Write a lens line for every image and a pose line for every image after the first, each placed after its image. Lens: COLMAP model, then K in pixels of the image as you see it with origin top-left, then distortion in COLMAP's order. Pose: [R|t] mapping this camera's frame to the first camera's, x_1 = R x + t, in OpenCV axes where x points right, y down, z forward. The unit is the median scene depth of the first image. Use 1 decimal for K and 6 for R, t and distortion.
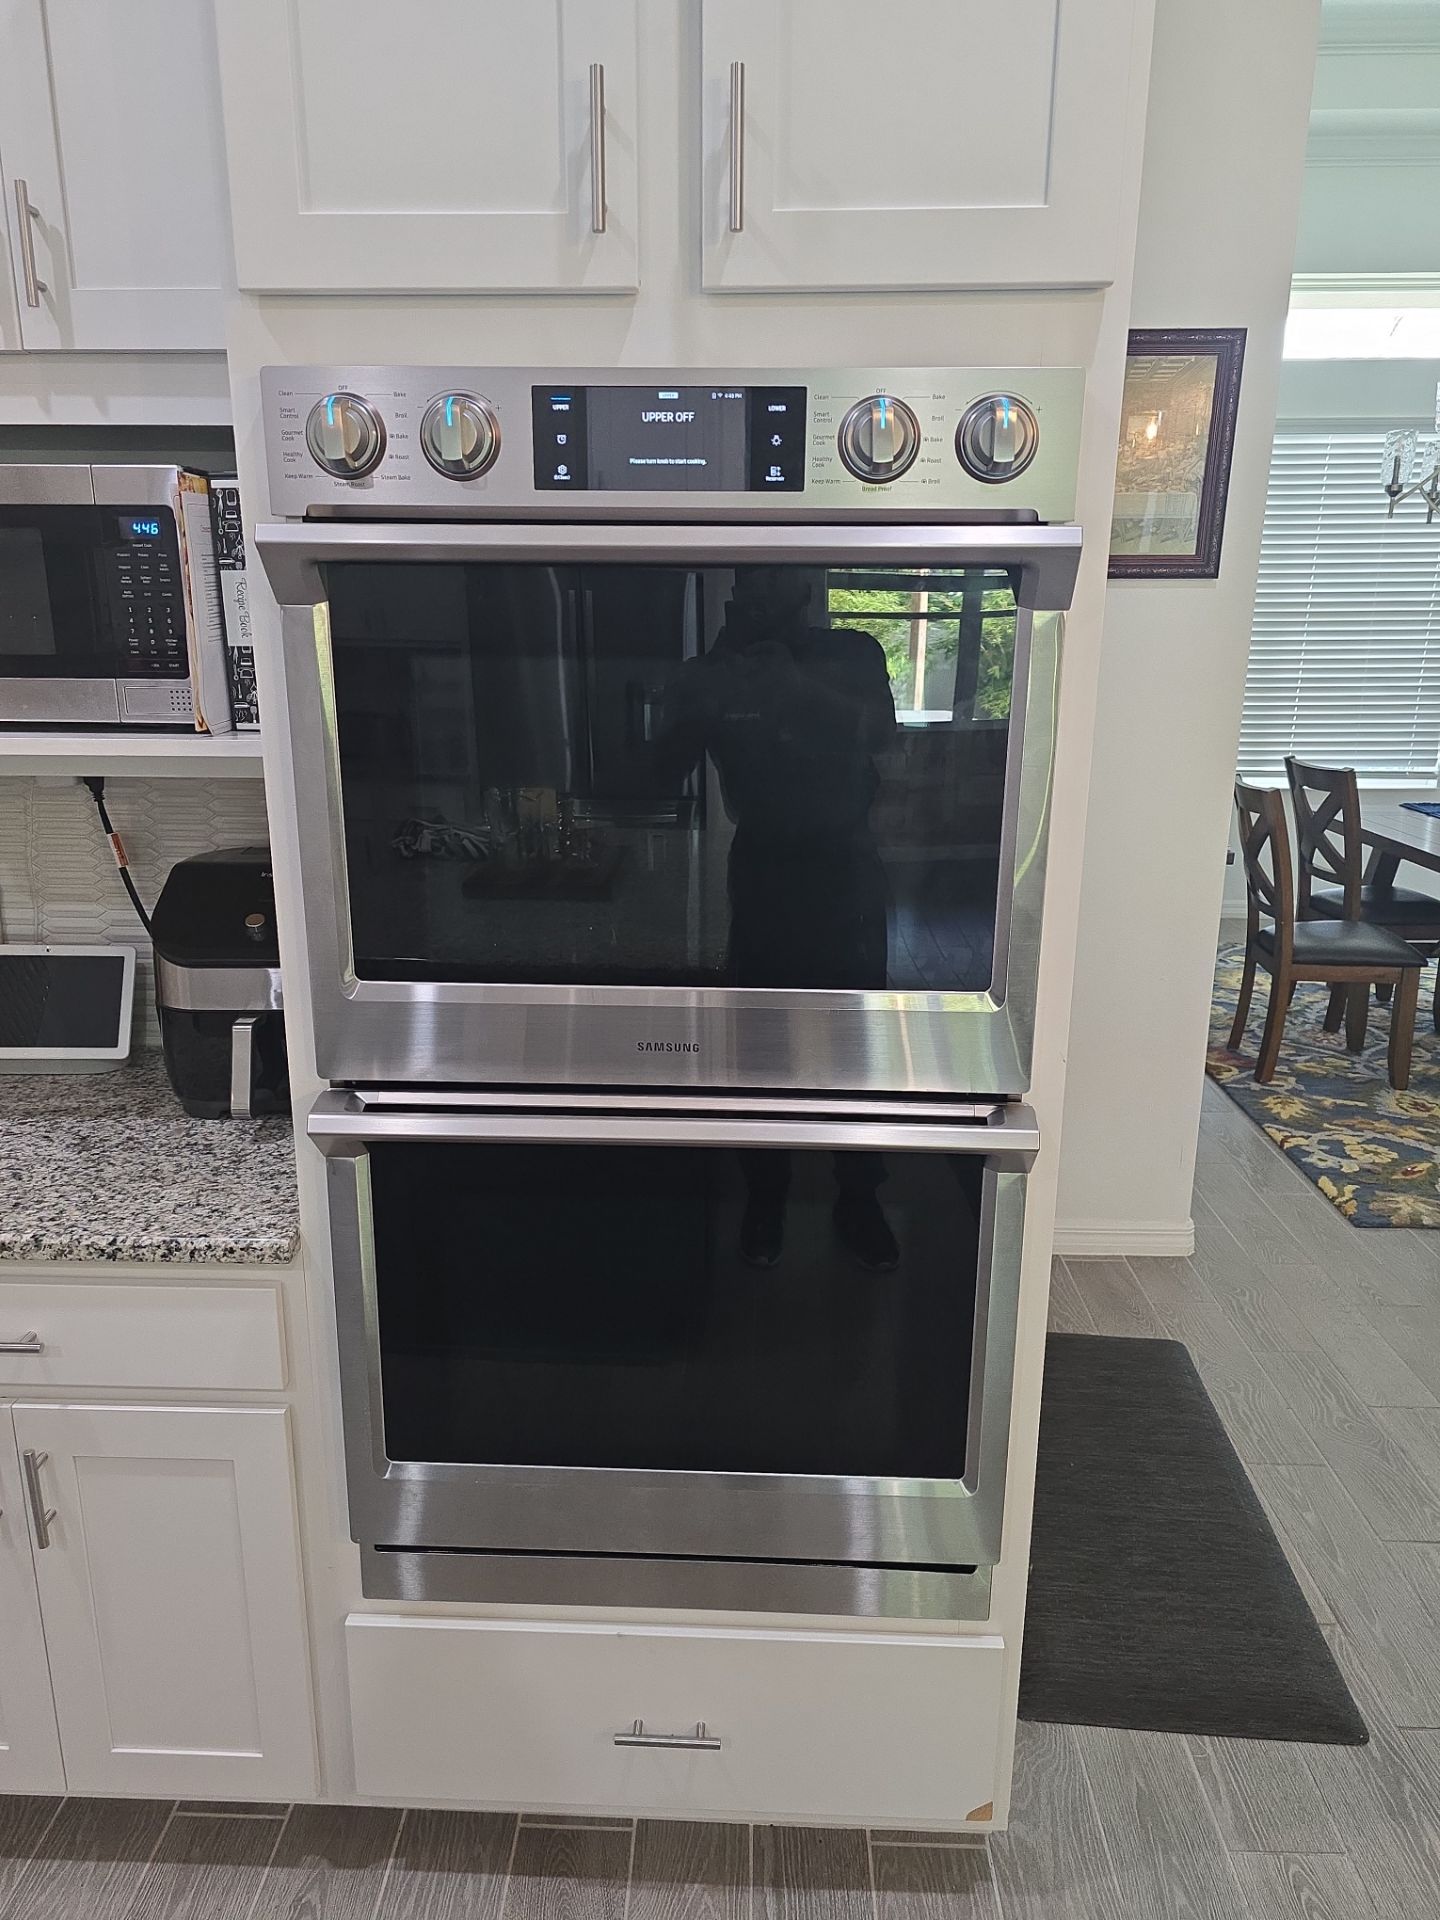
lens RADIAL K [[1290.0, 0, 714.2], [0, 1290.0, 960.1], [0, 0, 1]] dist [-0.001540, -0.010494]
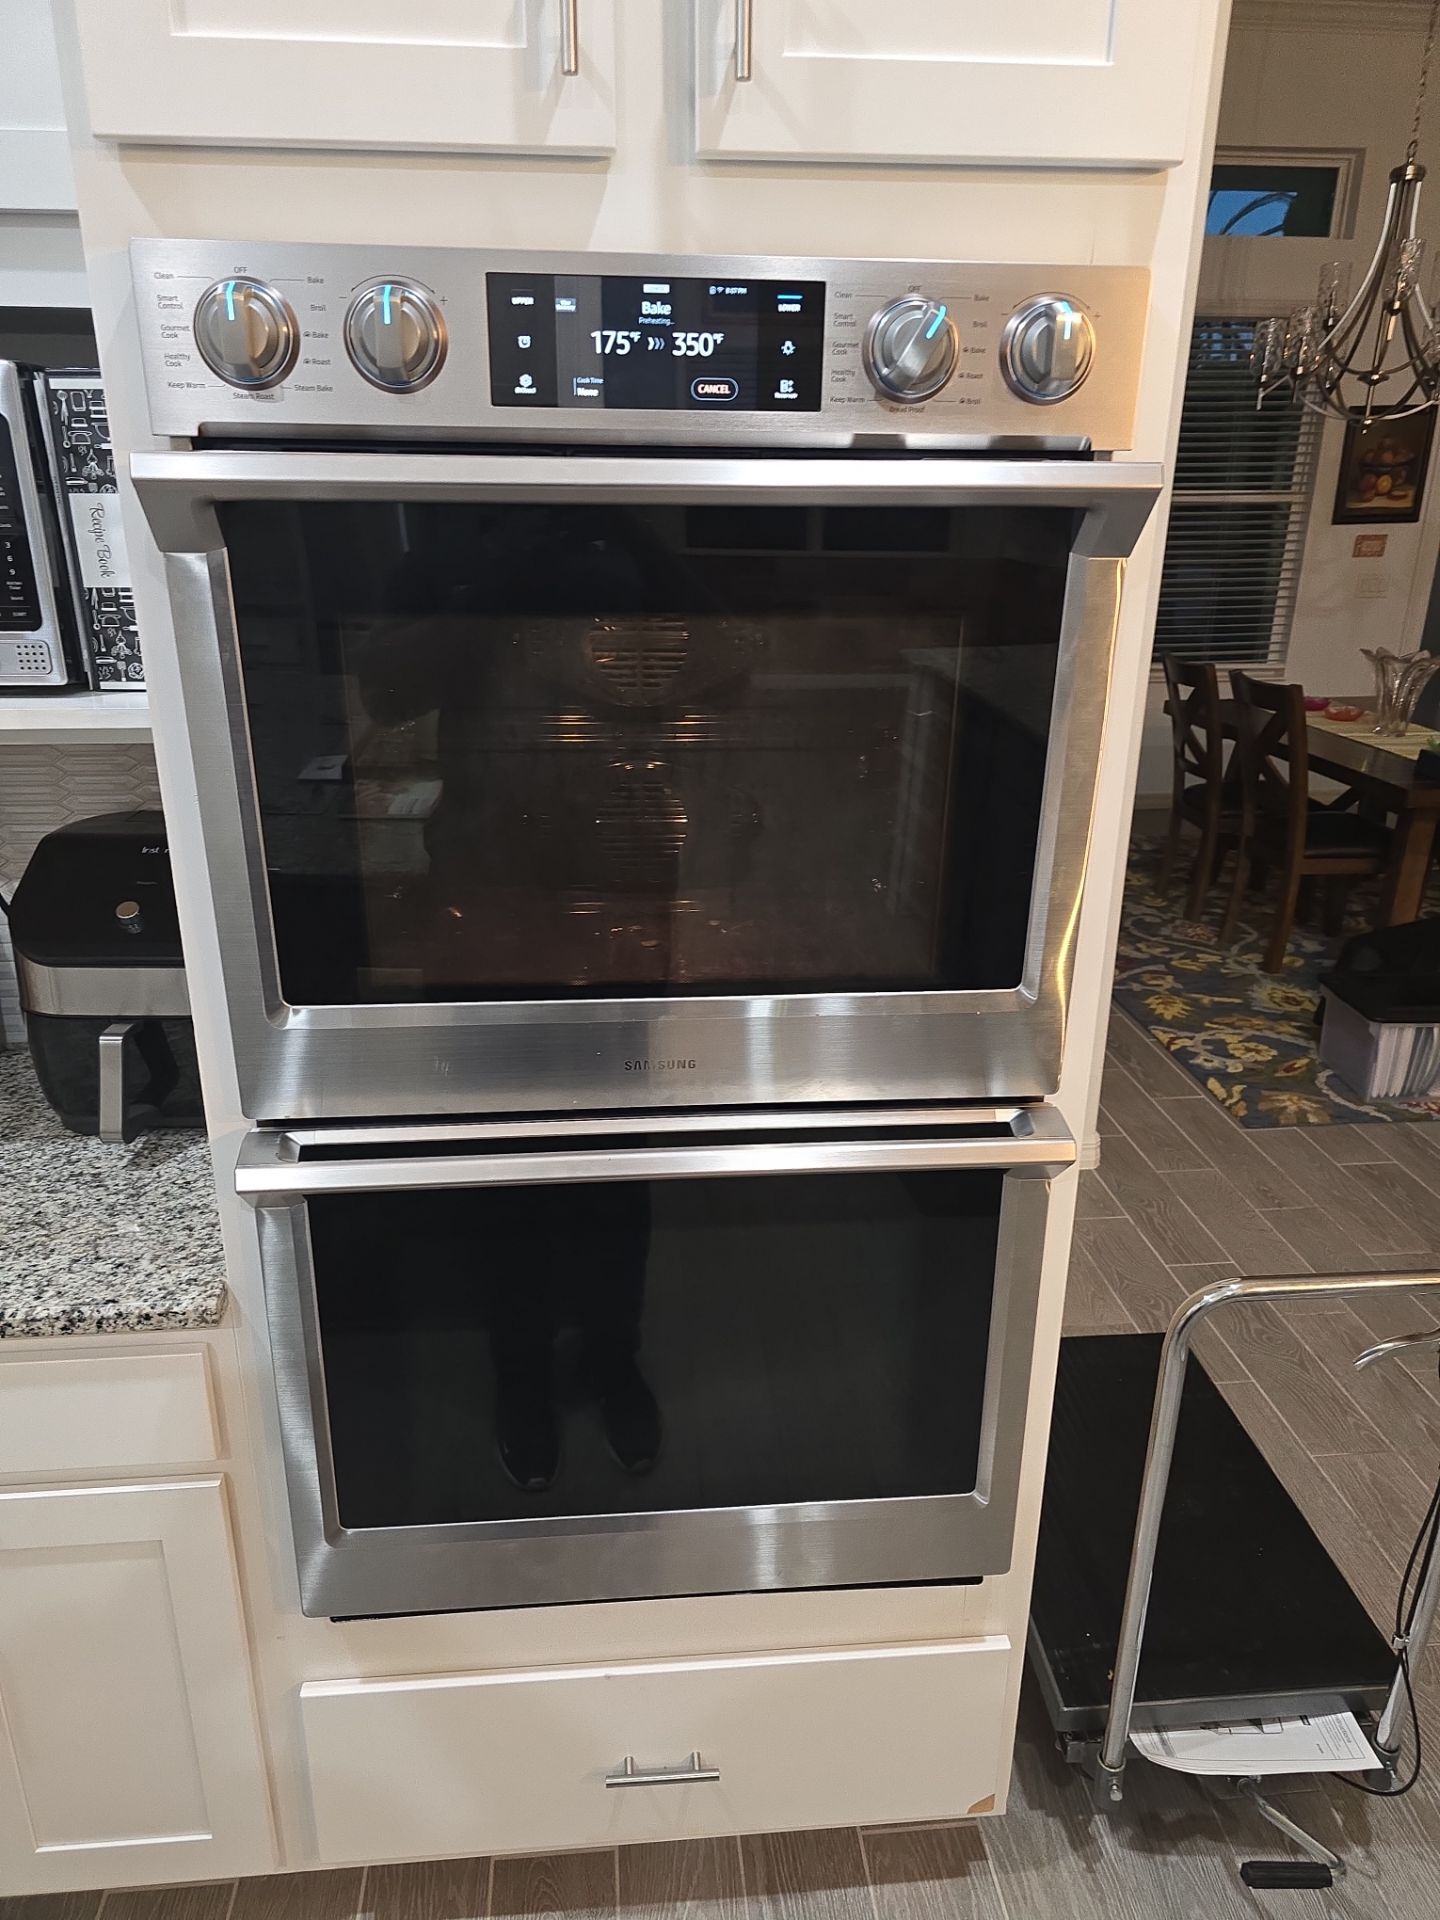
lens RADIAL K [[1290.0, 0, 714.2], [0, 1290.0, 960.1], [0, 0, 1]] dist [-0.001540, -0.010494]
pose [[0.992076, -0.041243, 0.118673, -0.089029], [0.030919, 0.995680, 0.087555, -0.068528], [-0.121771, -0.083192, 0.989066, 0.124446]]
